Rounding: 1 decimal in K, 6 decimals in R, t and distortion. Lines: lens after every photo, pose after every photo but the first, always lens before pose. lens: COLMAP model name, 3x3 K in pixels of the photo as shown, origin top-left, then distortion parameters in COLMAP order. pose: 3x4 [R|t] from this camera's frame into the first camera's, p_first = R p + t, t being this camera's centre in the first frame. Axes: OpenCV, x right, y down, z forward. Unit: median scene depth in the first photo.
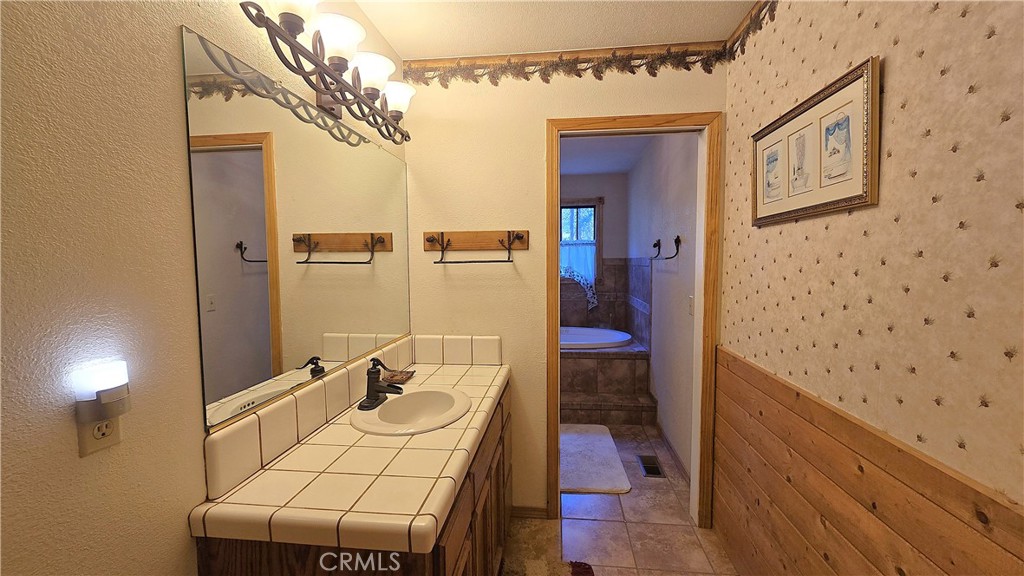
lens RADIAL K [[419.8, 0, 512.2], [0, 419.8, 286.8], [0, 0, 1]] dist [-0.002294, 0.000194]
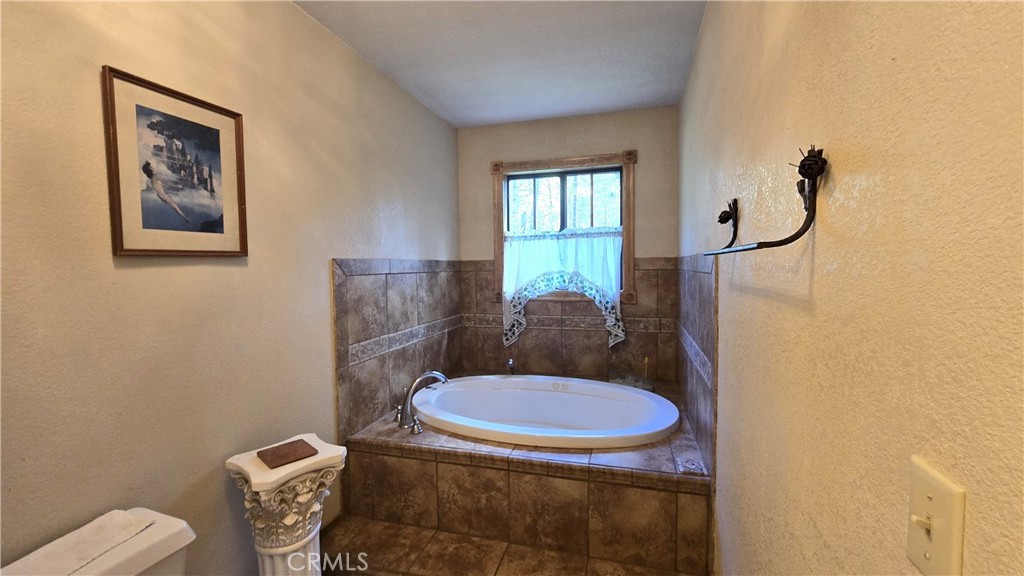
lens RADIAL K [[419.8, 0, 508.1], [0, 419.8, 288.4], [0, 0, 1]] dist [-0.002294, 0.000194]
pose [[0.984168, 0.001668, -0.177233, 0.148297], [-0.002724, 0.999980, -0.005712, -0.022928], [0.177220, 0.006104, 0.984152, 0.409025]]
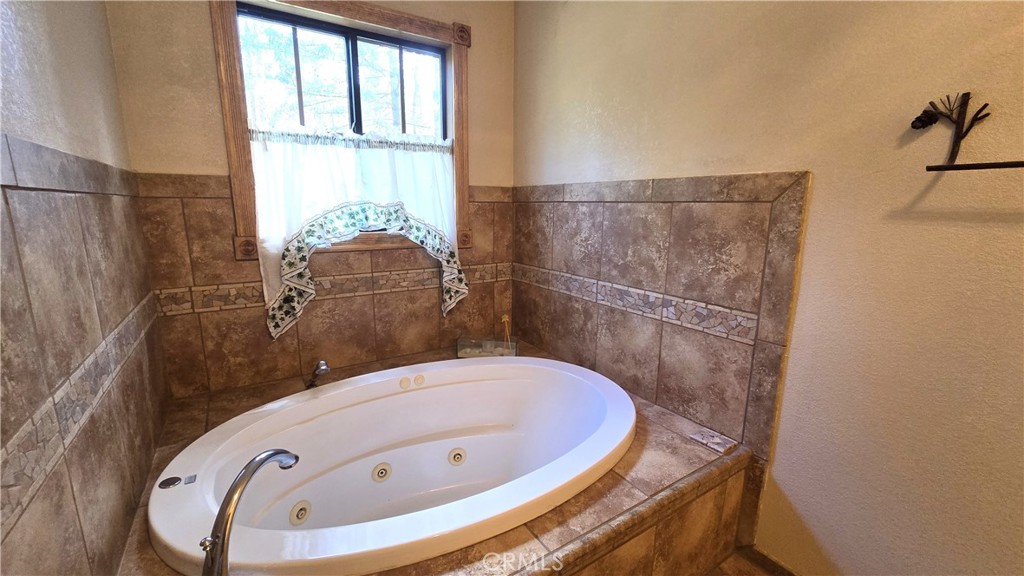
lens RADIAL K [[419.8, 0, 512.2], [0, 419.8, 290.1], [0, 0, 1]] dist [-0.002294, 0.000194]
pose [[0.773144, -0.113696, 0.623956, -0.028028], [0.026188, 0.988684, 0.147706, -0.025252], [-0.633689, -0.097858, 0.767373, 0.642771]]
